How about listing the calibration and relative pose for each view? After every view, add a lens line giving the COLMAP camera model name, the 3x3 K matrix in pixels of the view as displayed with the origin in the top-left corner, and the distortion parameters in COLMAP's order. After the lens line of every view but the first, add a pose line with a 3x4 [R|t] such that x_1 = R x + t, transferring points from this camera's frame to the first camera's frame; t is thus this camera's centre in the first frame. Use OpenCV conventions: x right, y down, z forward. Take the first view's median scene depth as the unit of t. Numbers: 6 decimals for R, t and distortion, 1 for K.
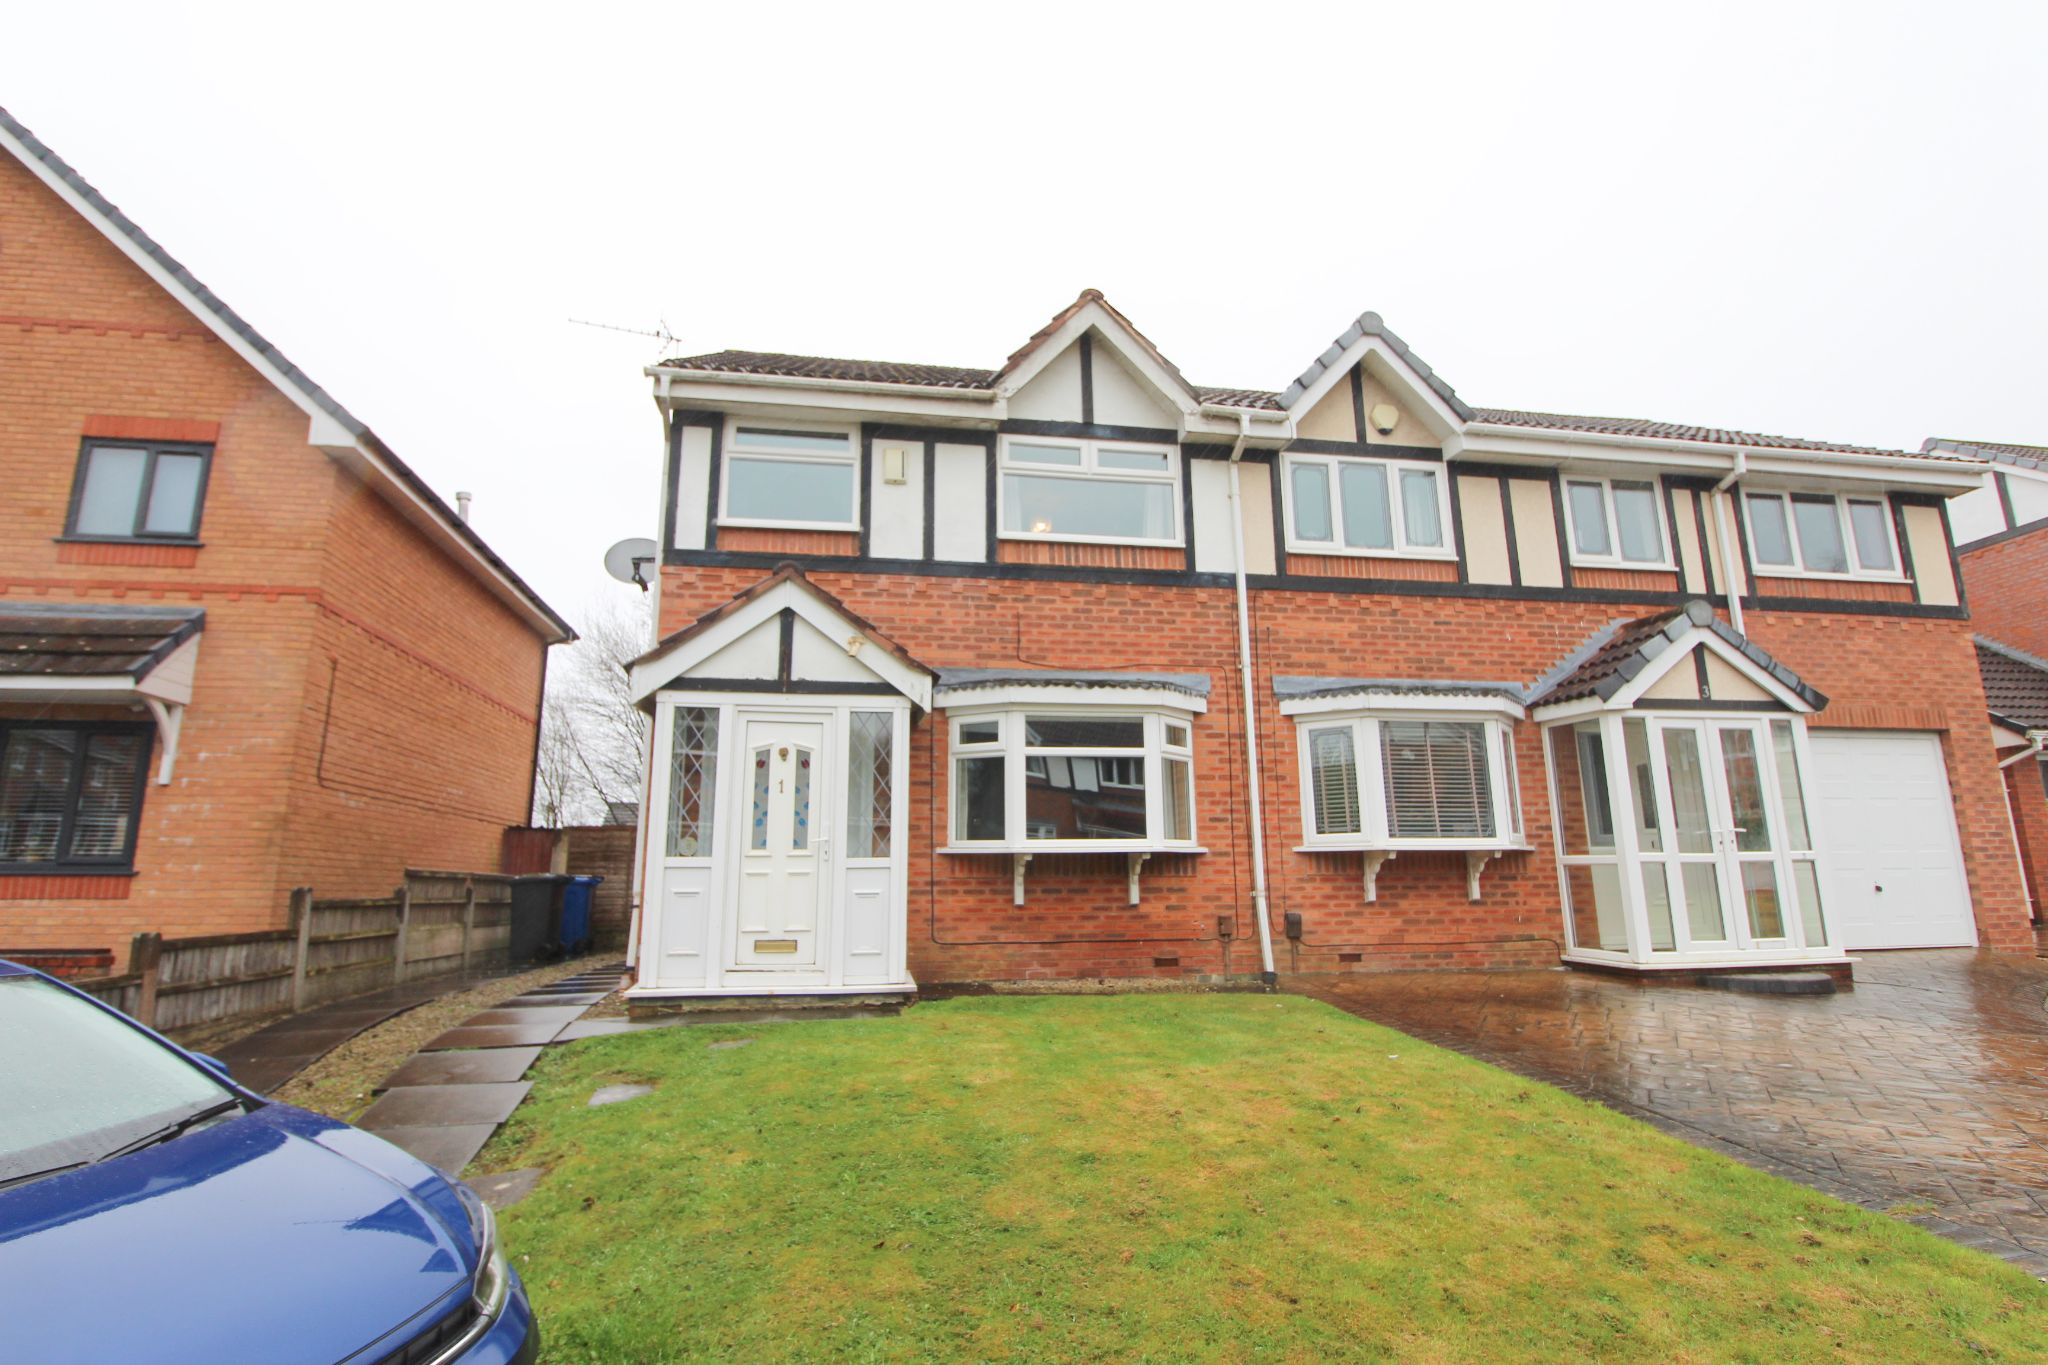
lens RADIAL K [[975.3, 0, 1020.8], [0, 975.3, 678.6], [0, 0, 1]] dist [0.002773, -0.003364]
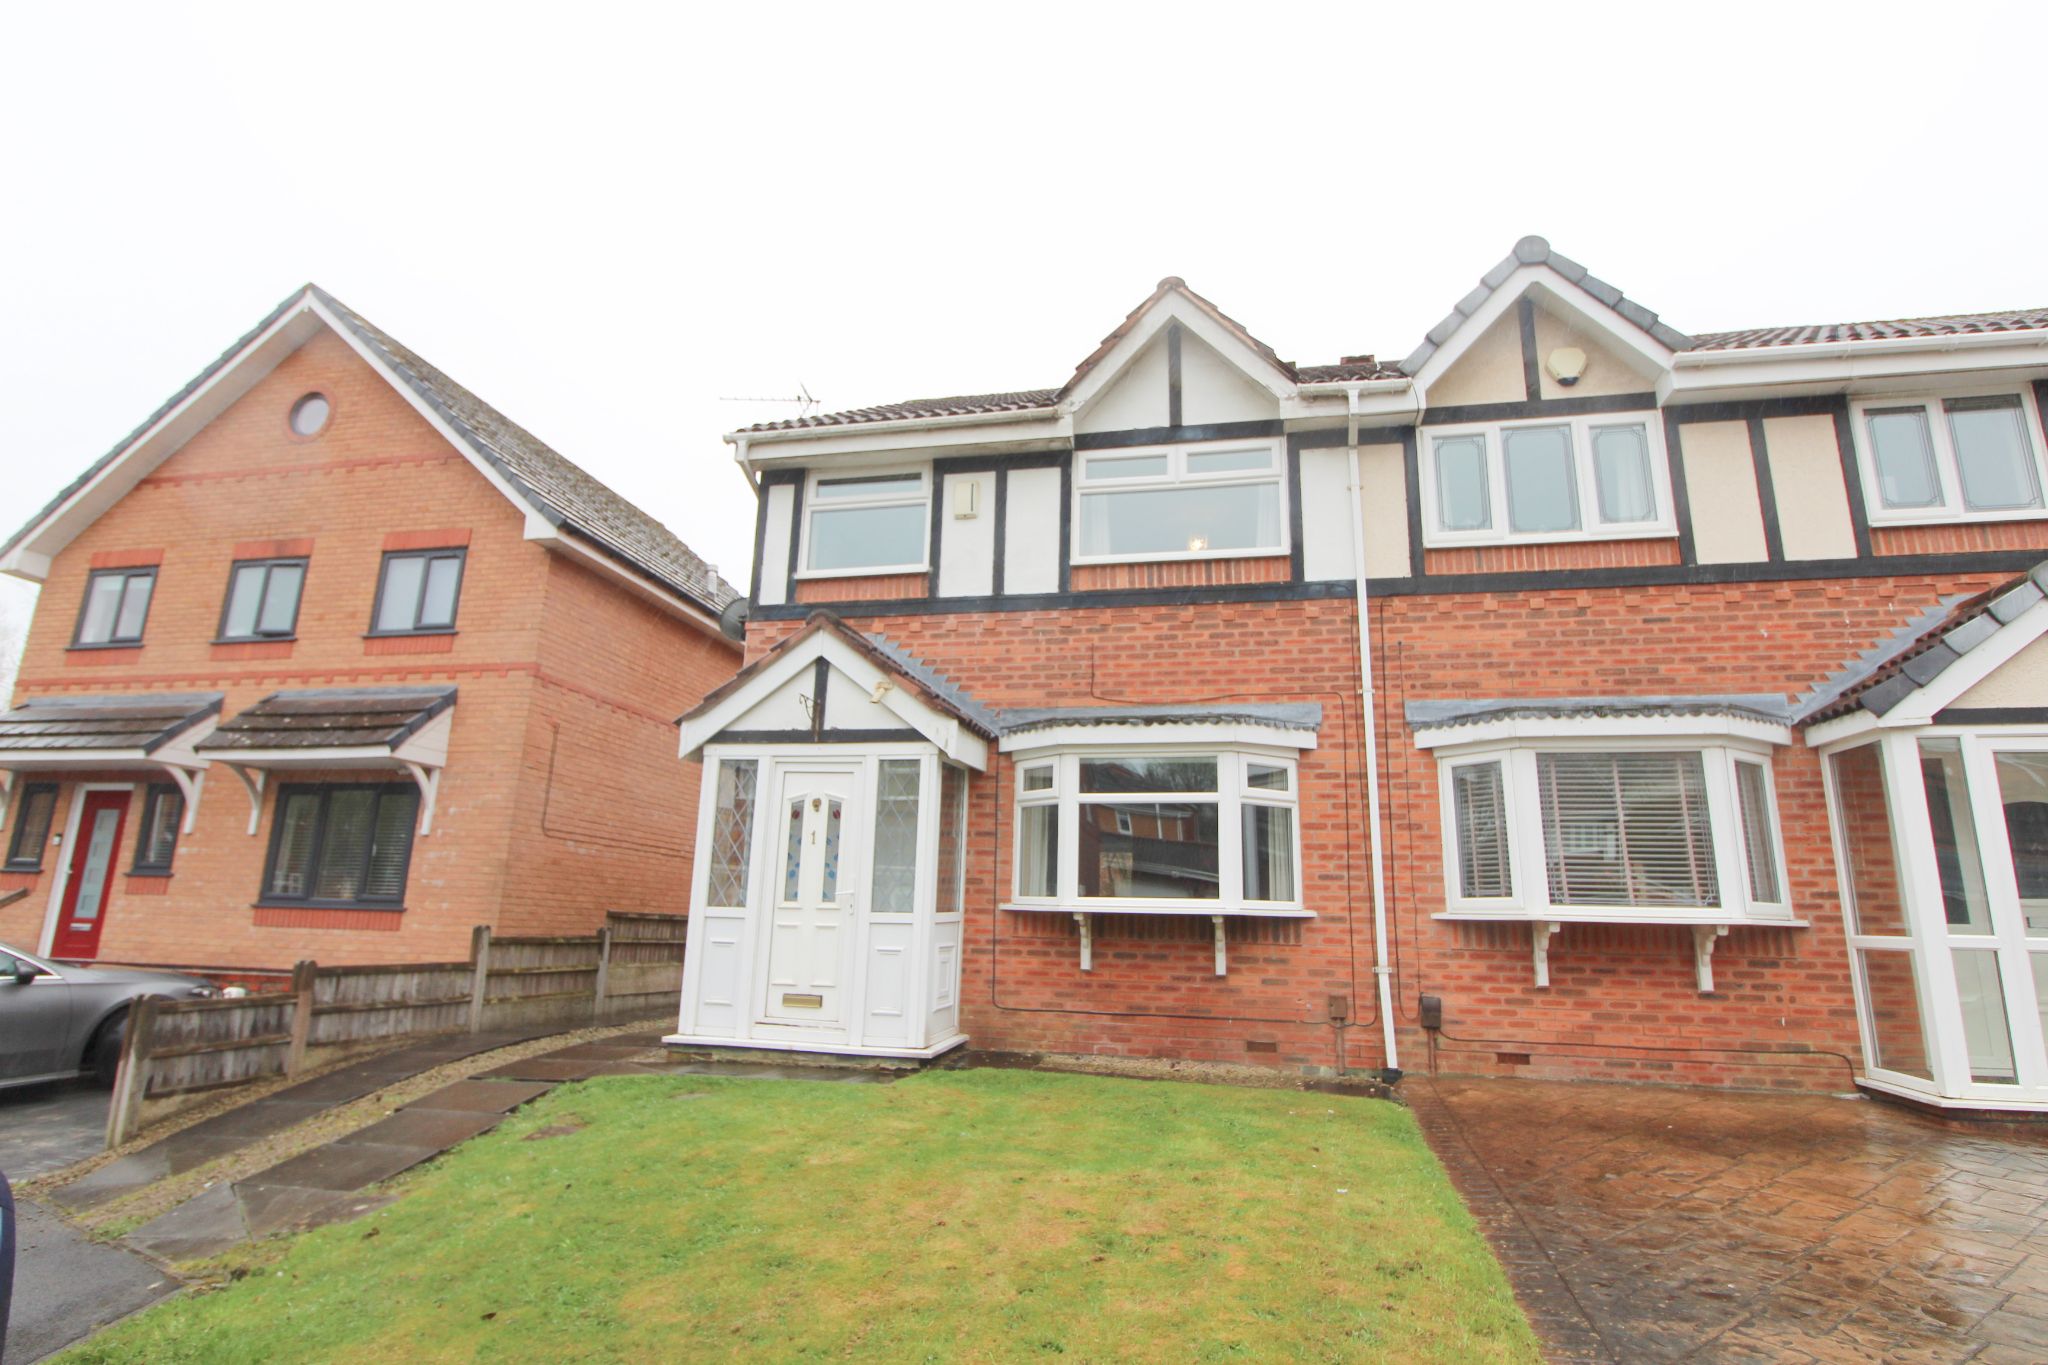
lens RADIAL K [[1042.4, 0, 1015.4], [0, 1042.4, 681.4], [0, 0, 1]] dist [0.004292, -0.005267]
pose [[0.930805, -0.053344, -0.361602, 0.276295], [0.041476, 0.998318, -0.040510, 0.002731], [0.363155, 0.022710, 0.931452, 0.070437]]
